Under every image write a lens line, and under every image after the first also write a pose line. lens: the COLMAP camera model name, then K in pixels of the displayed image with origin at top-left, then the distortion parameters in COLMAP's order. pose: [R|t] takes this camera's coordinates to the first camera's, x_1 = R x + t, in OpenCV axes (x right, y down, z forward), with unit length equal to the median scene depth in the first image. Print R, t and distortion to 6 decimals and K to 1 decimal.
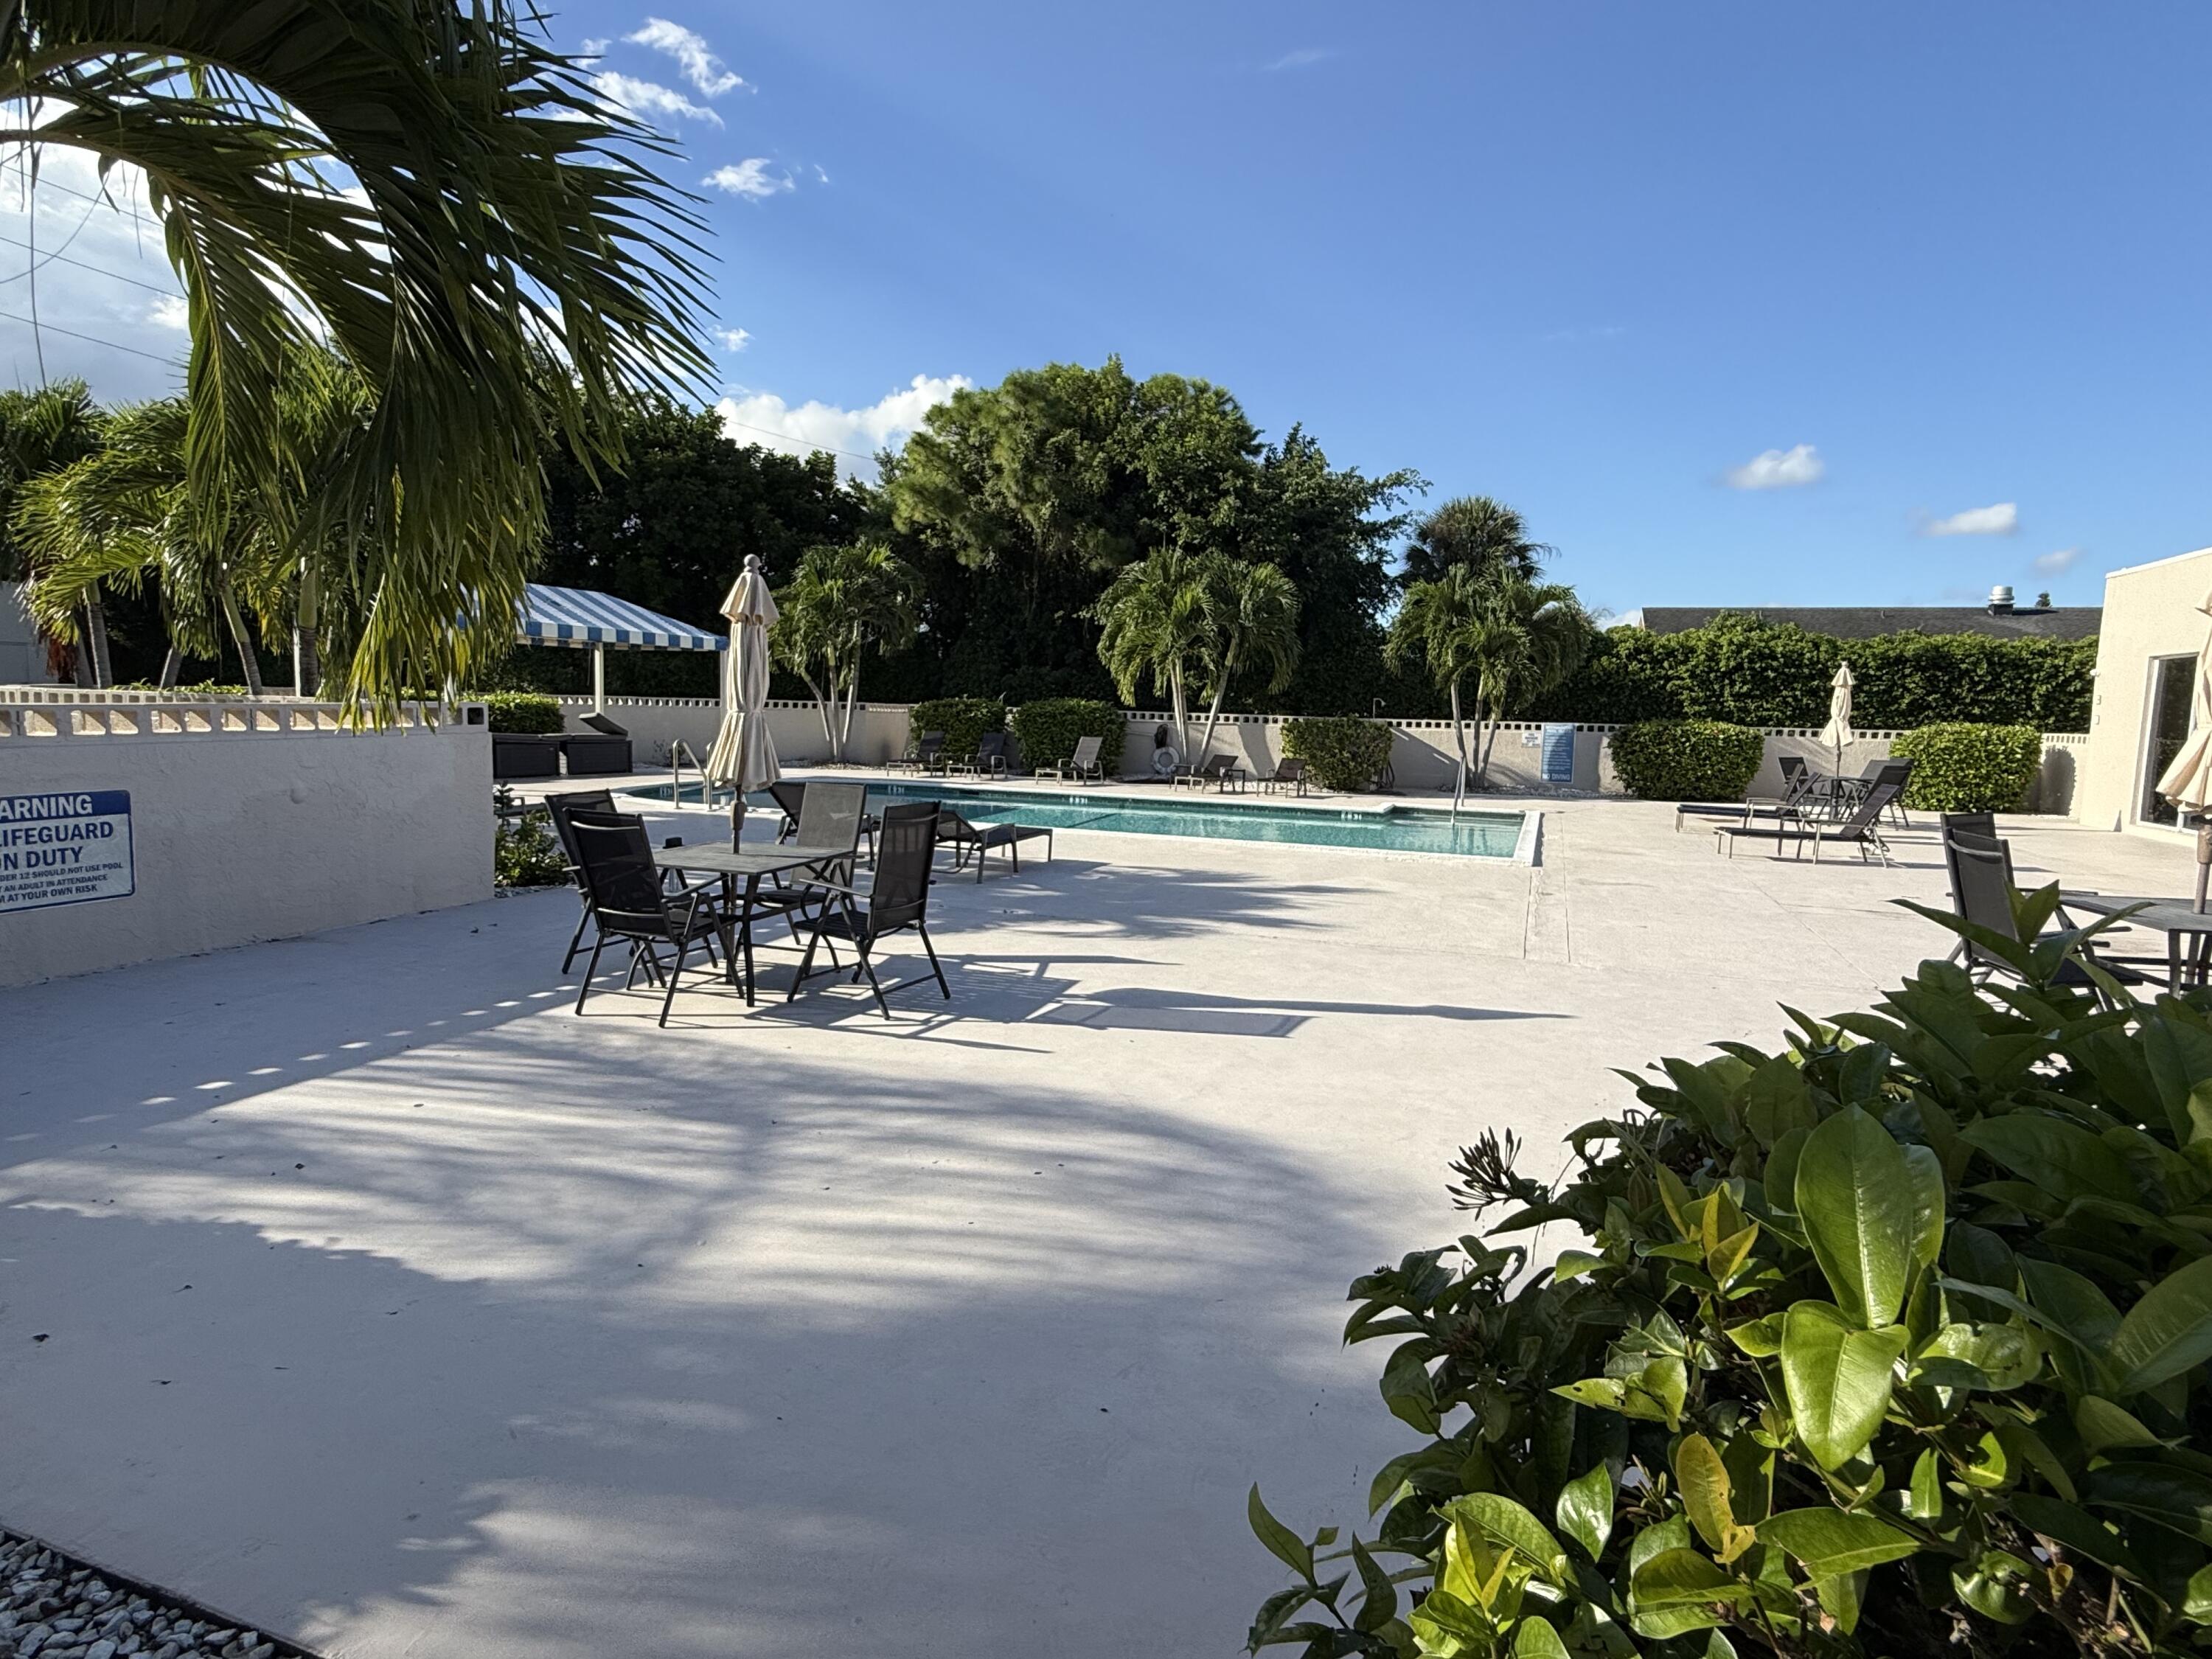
lens RADIAL K [[1214.5, 0, 1165.3], [0, 1214.5, 787.5], [0, 0, 1]] dist [0.001929, 0.000181]
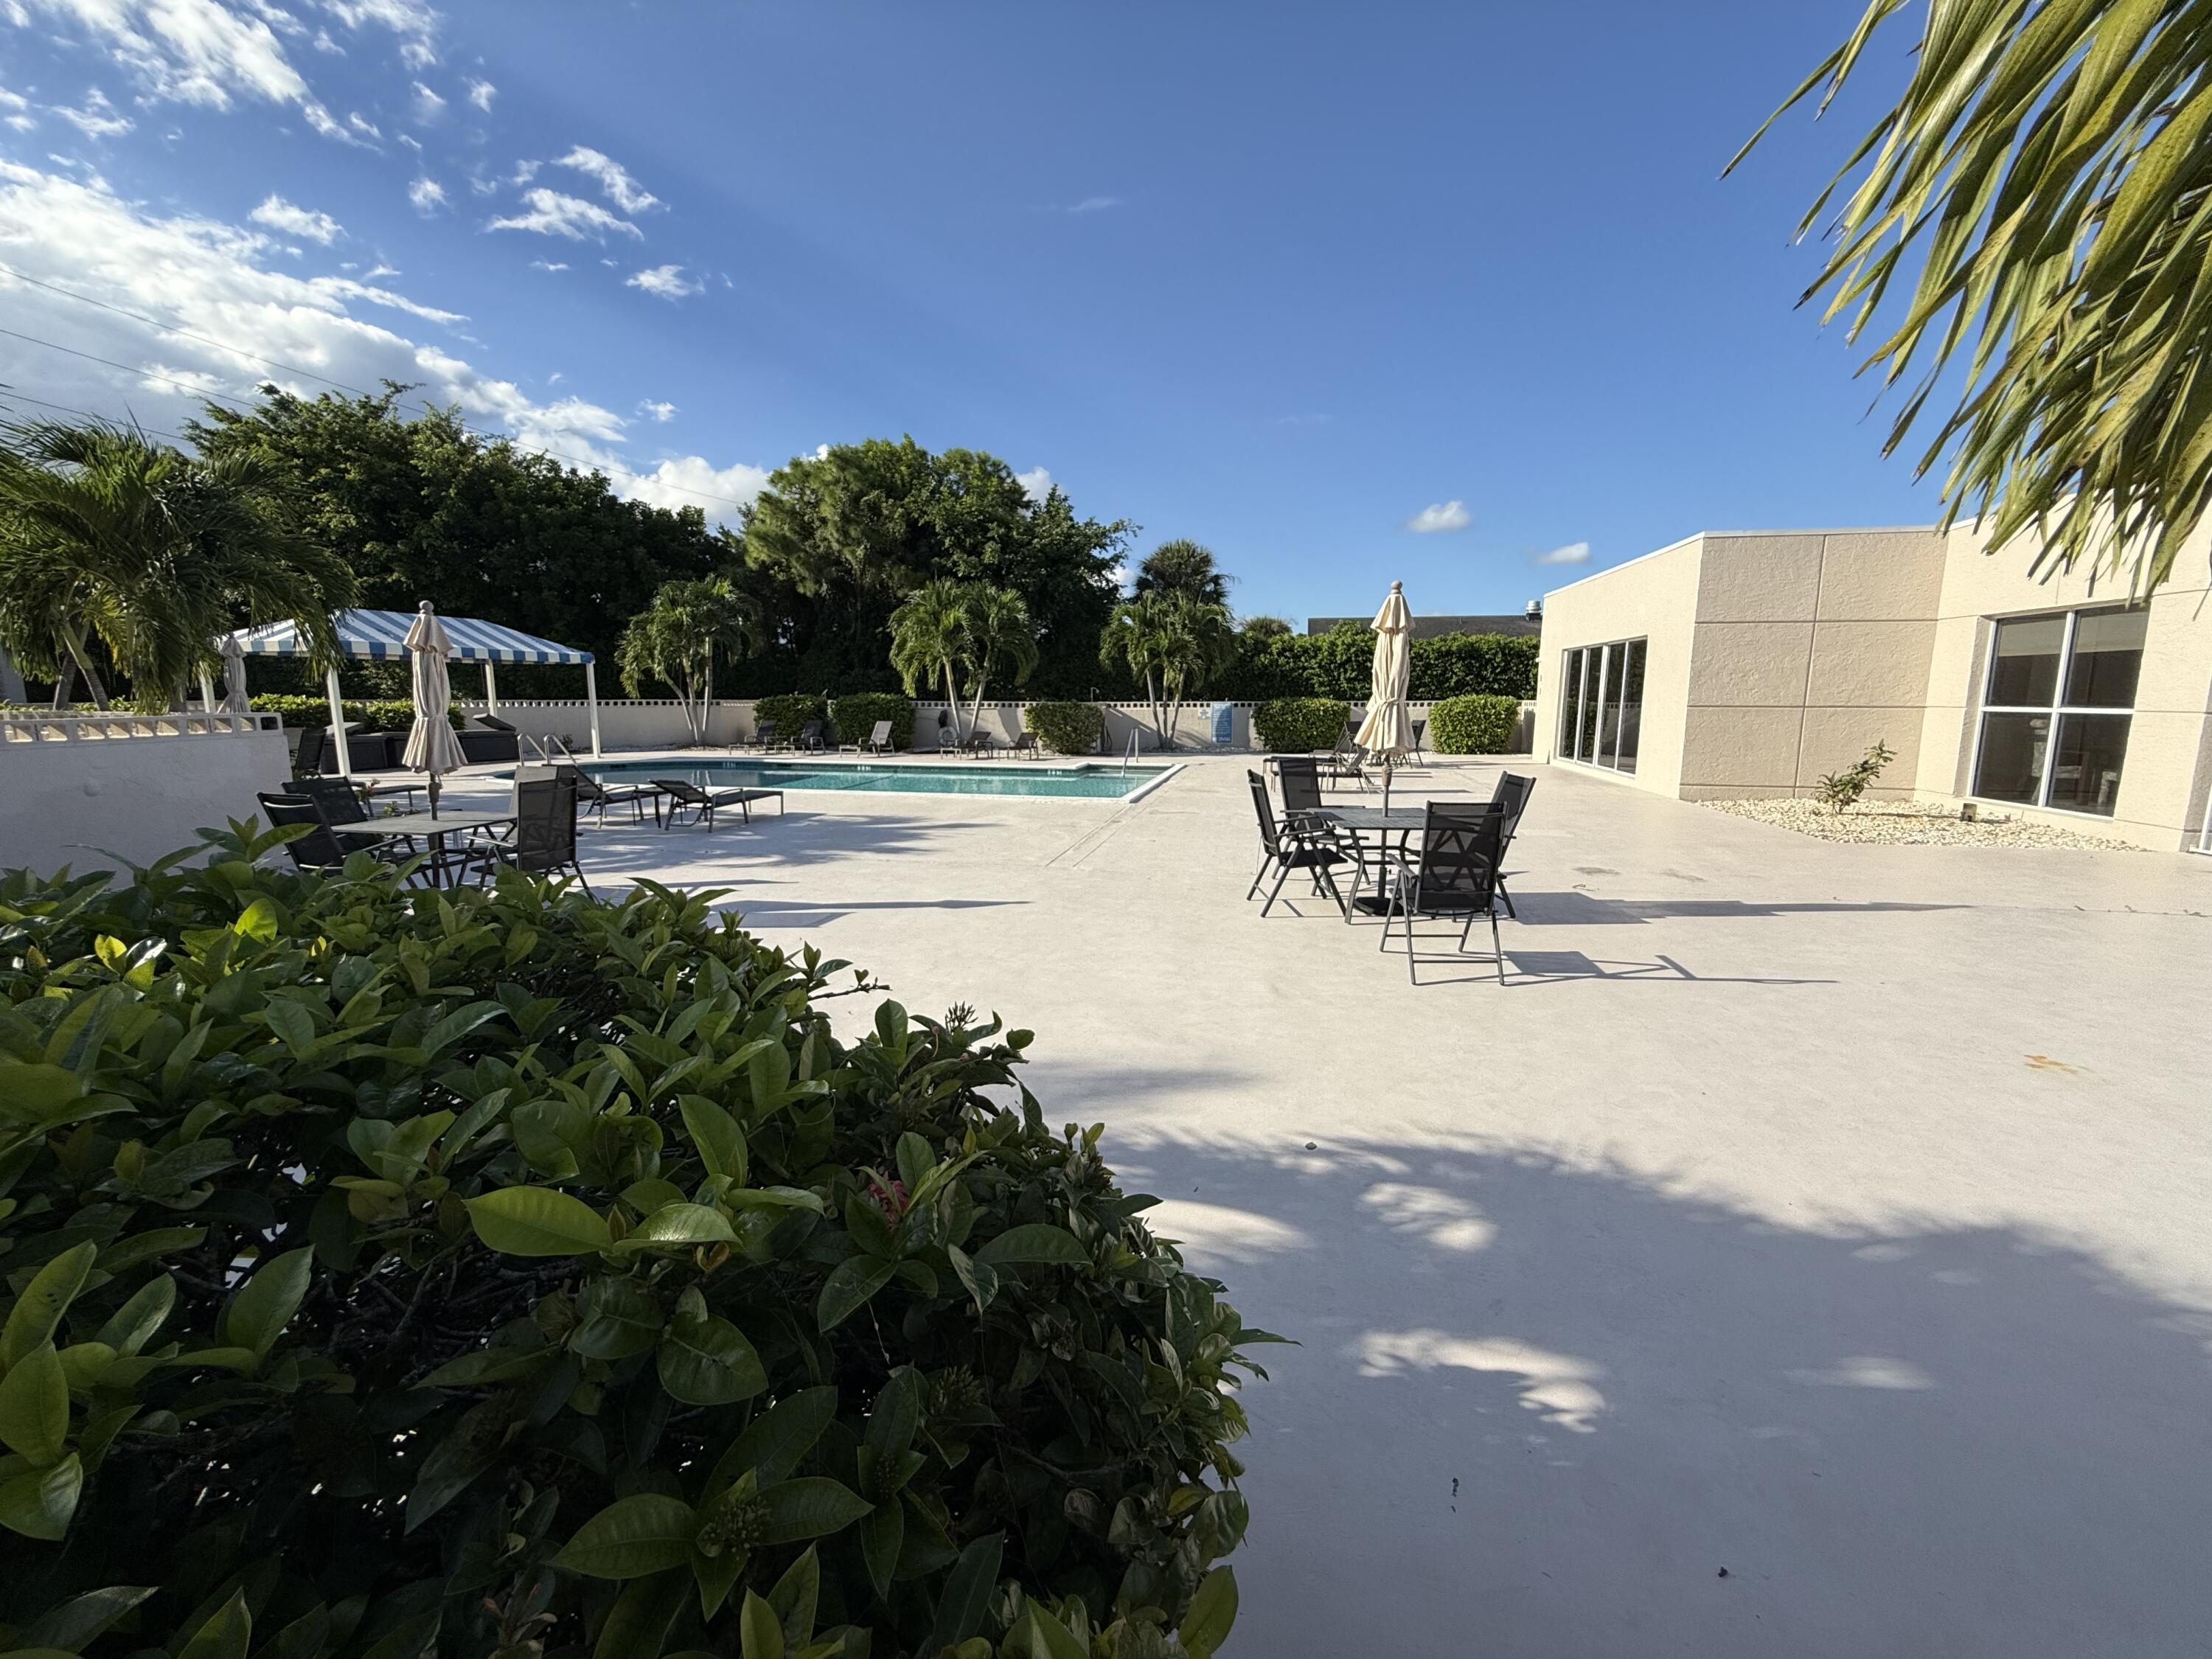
lens RADIAL K [[888.8, 0, 1157.8], [0, 888.8, 795.3], [0, 0, 1]] dist [-0.000905, -0.000172]
pose [[0.989840, -0.040814, 0.136200, 0.099824], [0.034101, 0.998103, 0.051263, 0.000844], [-0.138034, -0.046098, 0.989354, -0.033657]]
